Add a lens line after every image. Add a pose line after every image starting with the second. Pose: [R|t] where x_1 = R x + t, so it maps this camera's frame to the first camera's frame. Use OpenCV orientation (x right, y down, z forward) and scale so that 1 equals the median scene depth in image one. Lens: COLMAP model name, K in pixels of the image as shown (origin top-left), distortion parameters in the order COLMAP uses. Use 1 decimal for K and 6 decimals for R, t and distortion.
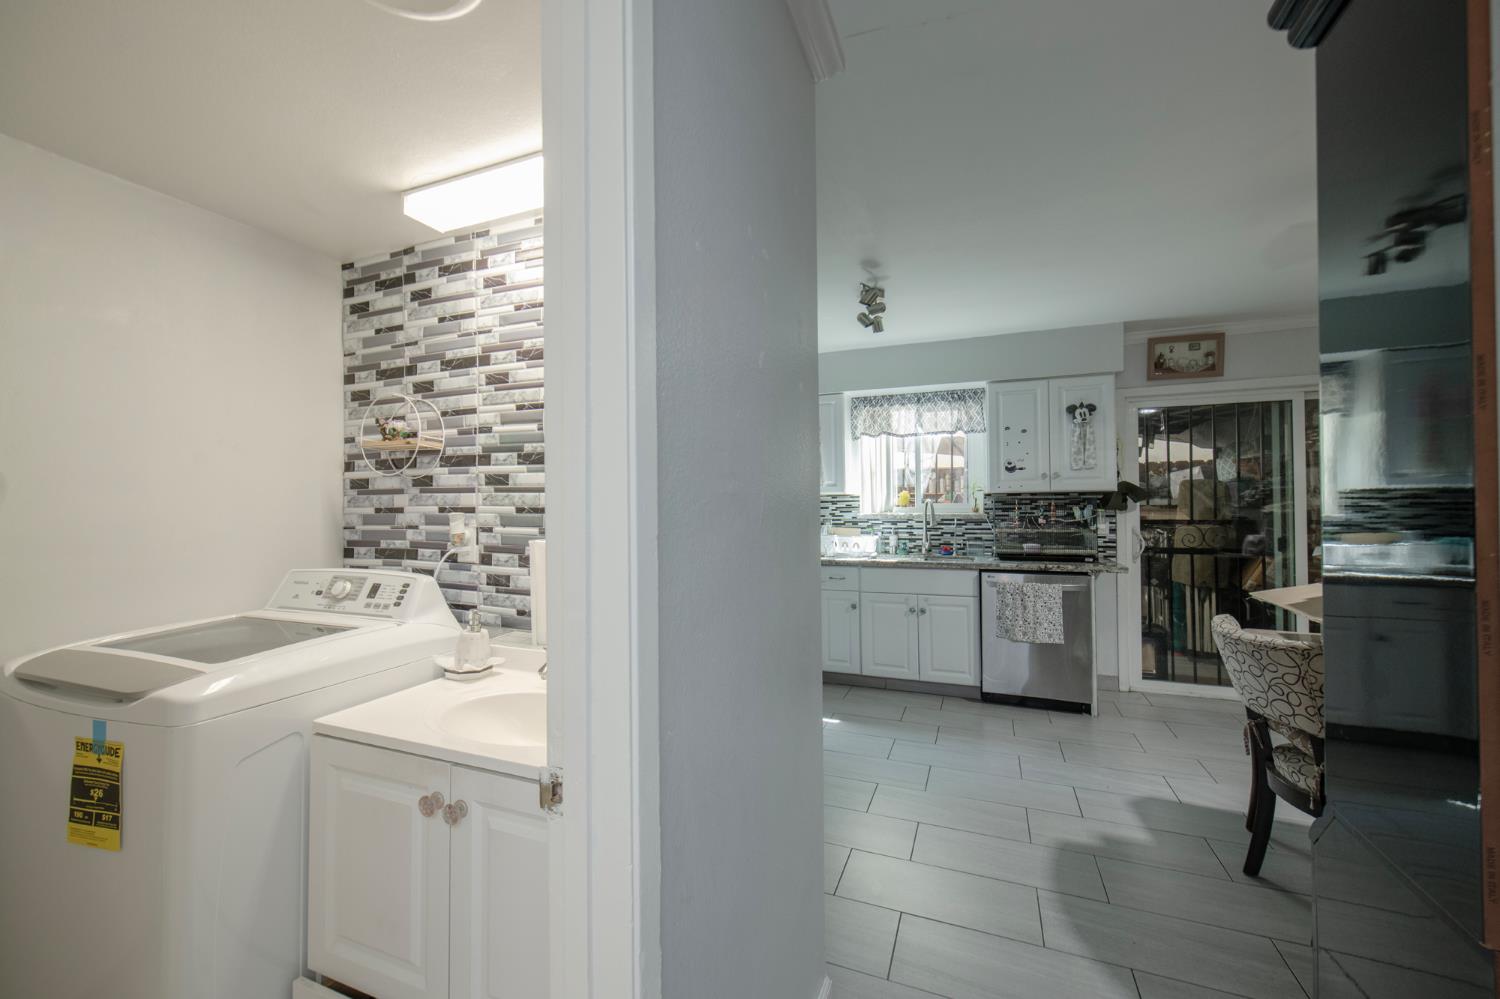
lens RADIAL K [[625.3, 0, 718.7], [0, 625.3, 496.2], [0, 0, 1]] dist [-0.002225, -0.000367]
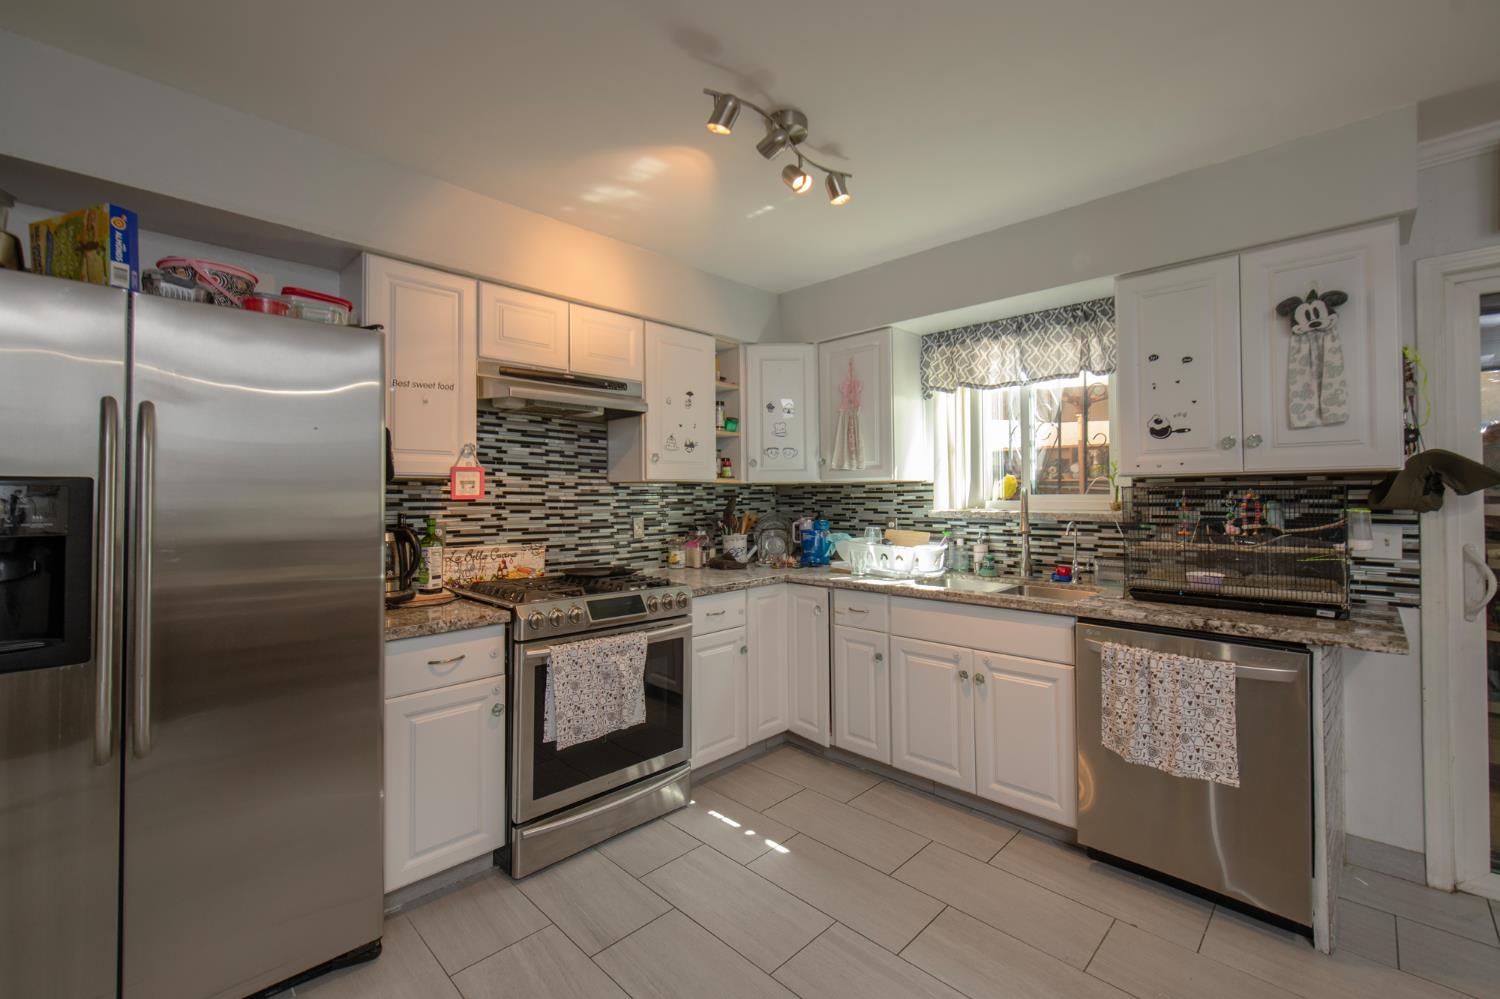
lens RADIAL K [[628.0, 0, 752.0], [0, 628.0, 486.3], [0, 0, 1]] dist [-0.001990, -0.000307]
pose [[0.933570, -0.002499, -0.358386, 0.325898], [0.003264, 0.999994, 0.001530, 0.001364], [0.358380, -0.002598, 0.933572, 0.359806]]
